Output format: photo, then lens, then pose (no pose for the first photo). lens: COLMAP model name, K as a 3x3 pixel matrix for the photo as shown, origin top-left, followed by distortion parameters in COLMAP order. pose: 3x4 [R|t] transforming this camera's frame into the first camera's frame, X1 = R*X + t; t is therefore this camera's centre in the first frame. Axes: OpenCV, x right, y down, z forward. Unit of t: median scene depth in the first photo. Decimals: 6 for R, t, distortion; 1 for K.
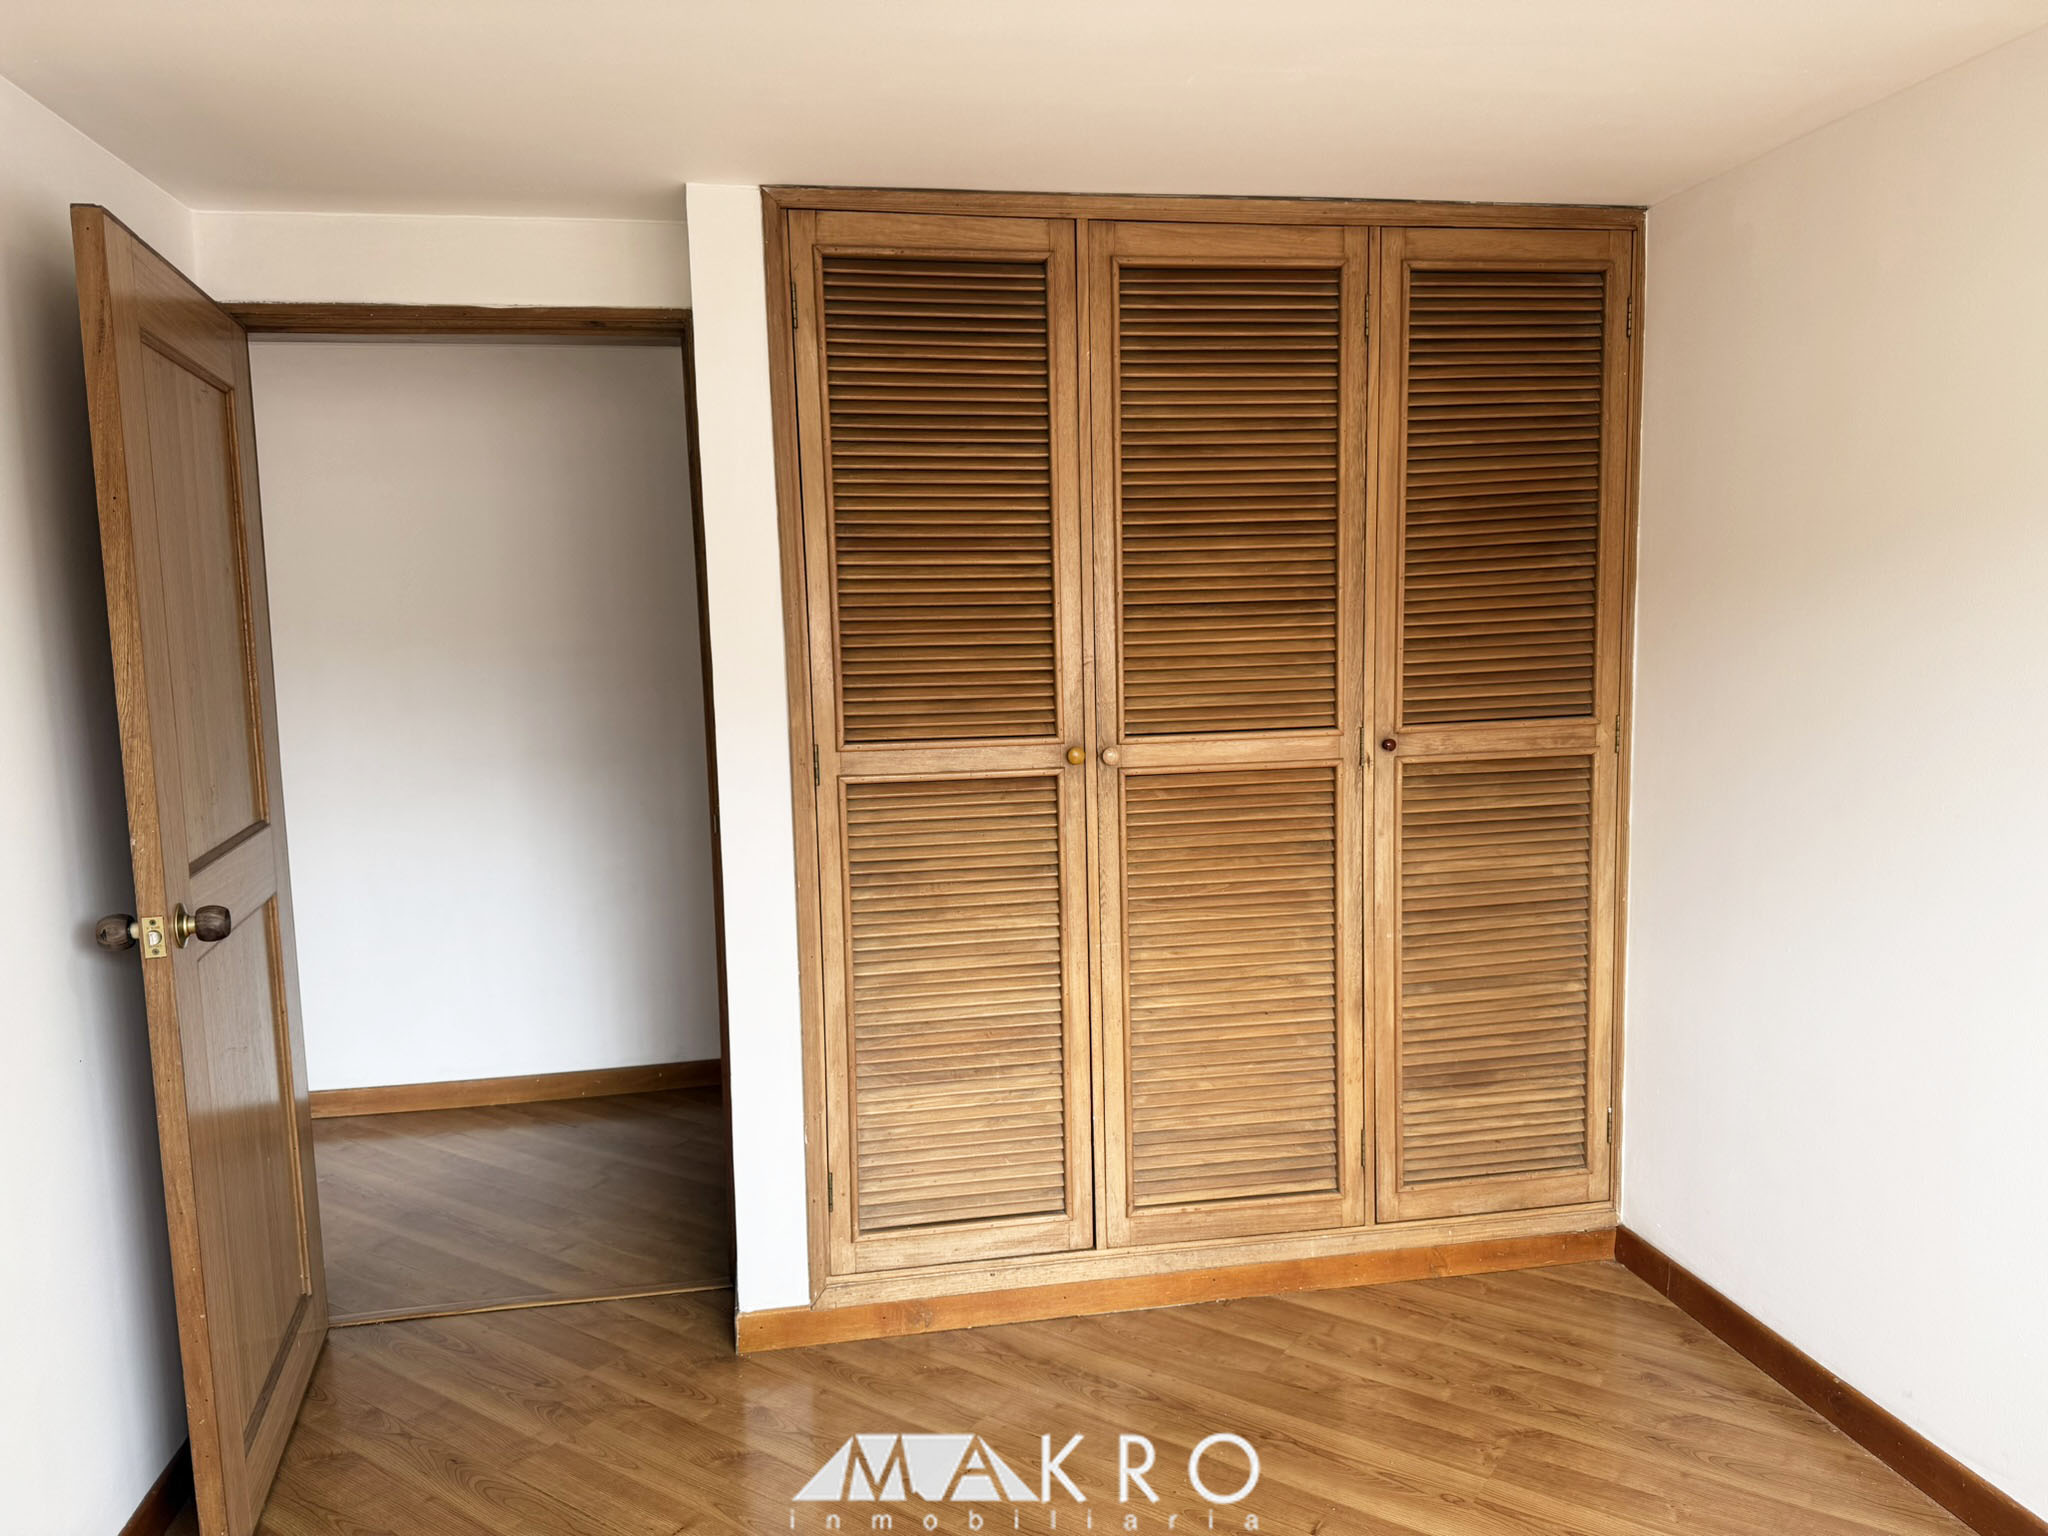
lens RADIAL K [[1461.8, 0, 1022.0], [0, 1461.8, 755.0], [0, 0, 1]] dist [0.069055, -0.075954]
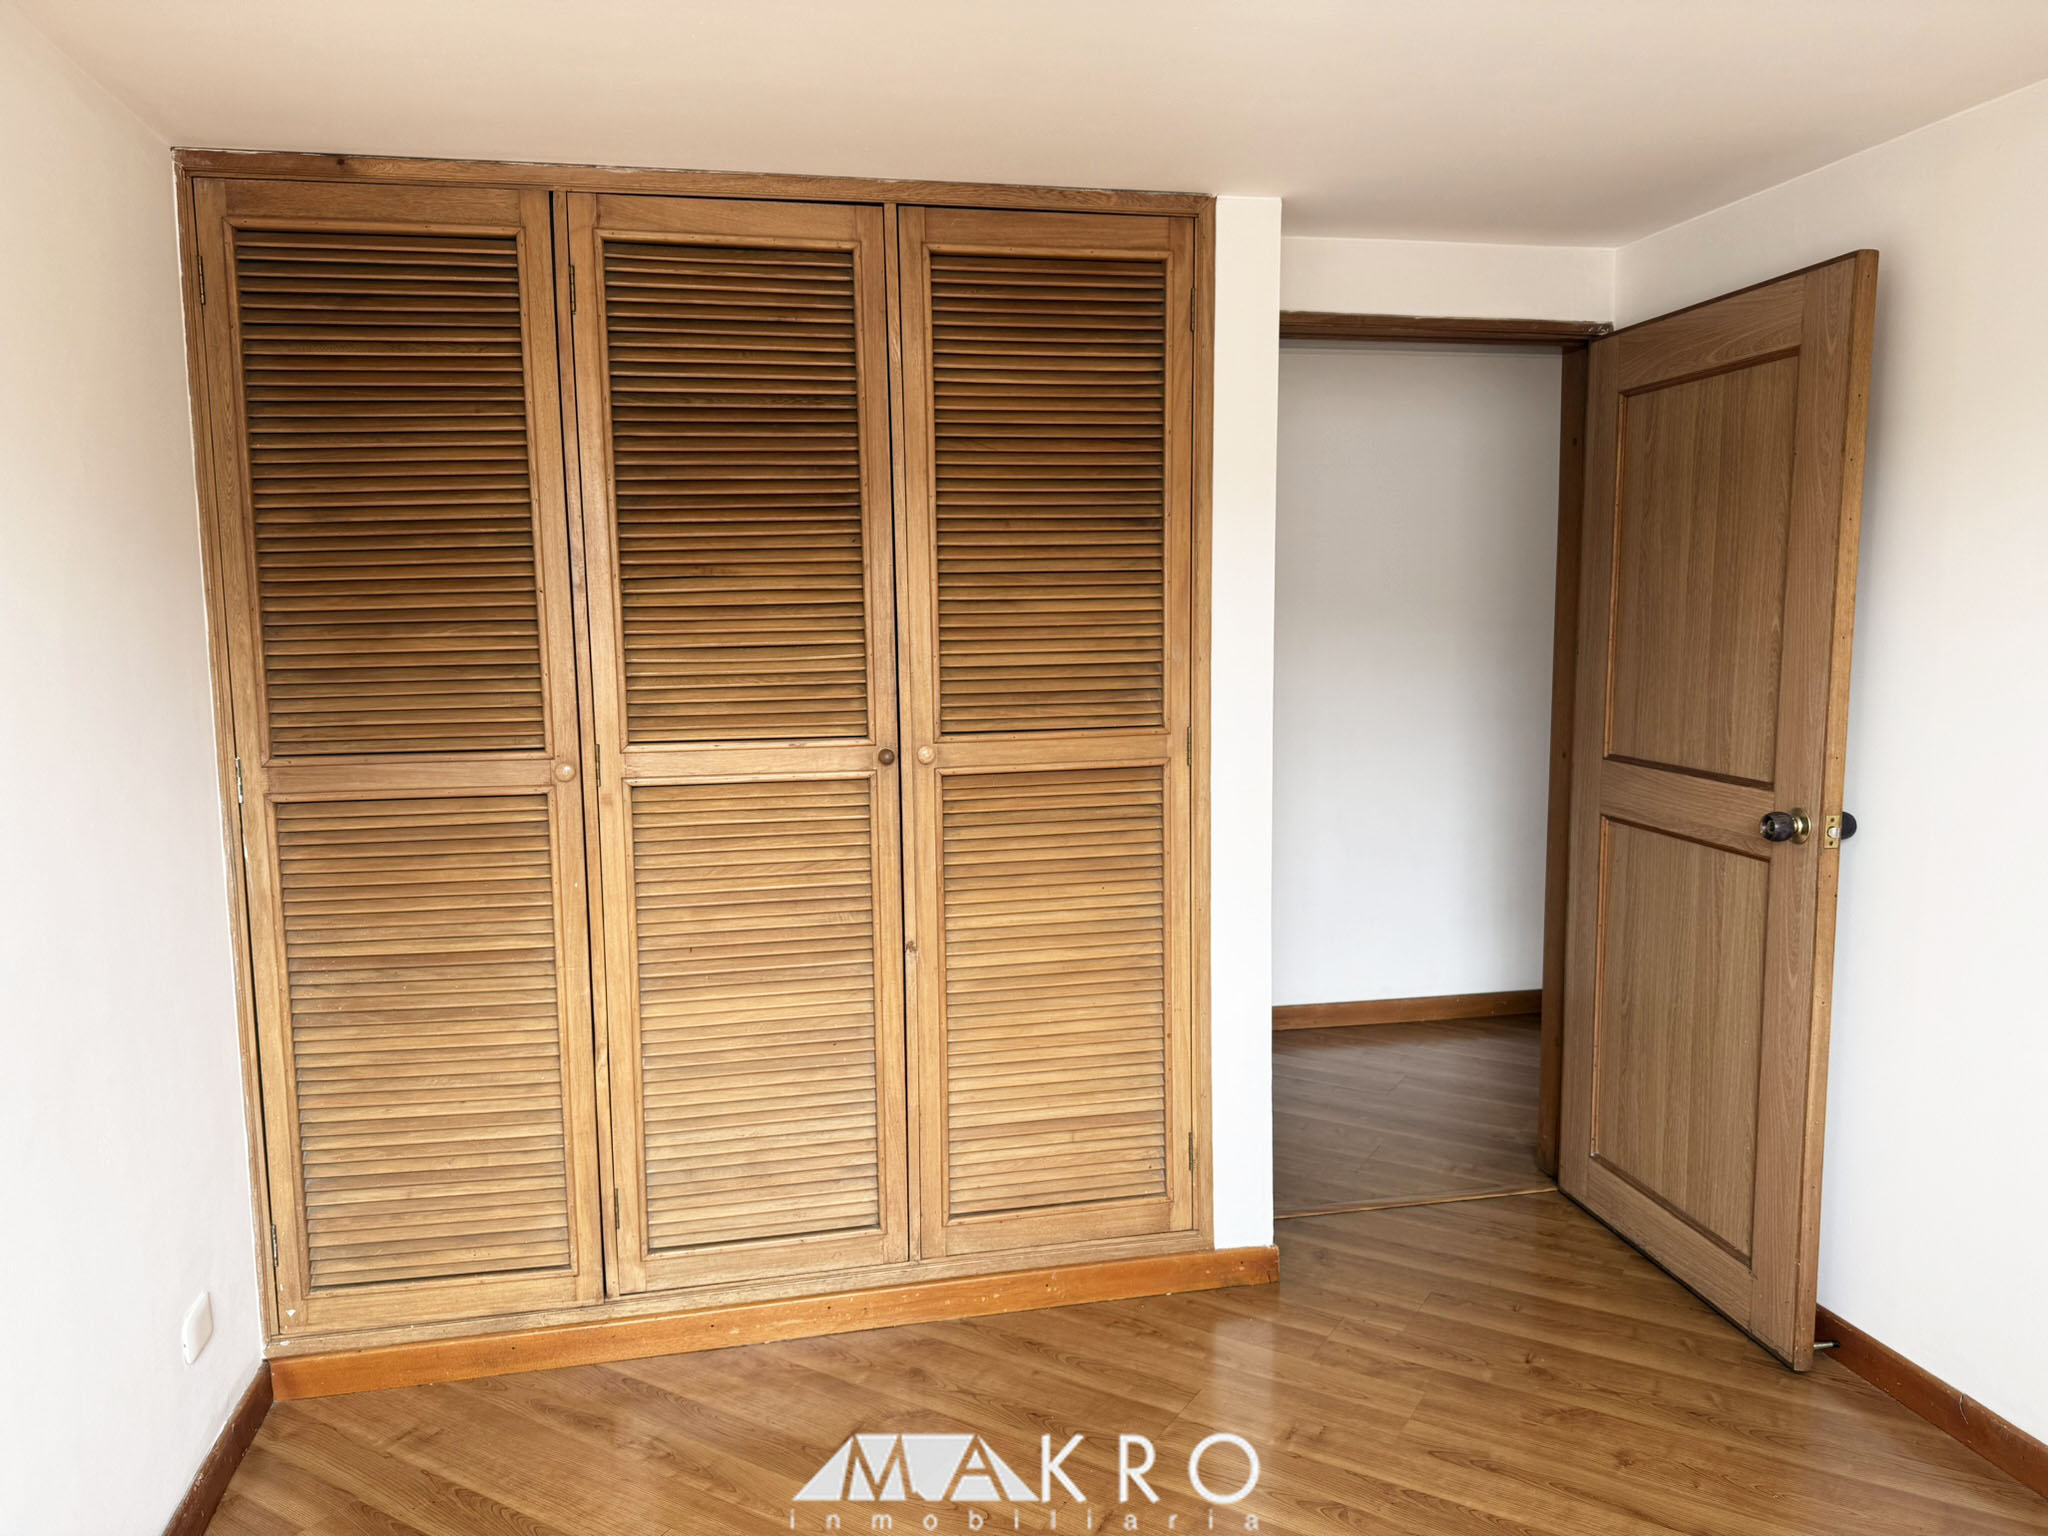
lens RADIAL K [[1461.8, 0, 1028.2], [0, 1461.8, 767.4], [0, 0, 1]] dist [0.069055, -0.075954]
pose [[0.999428, 0.002971, 0.033699, 0.112258], [-0.003276, 0.999954, 0.008986, -0.002206], [-0.033671, -0.009091, 0.999392, 0.014567]]
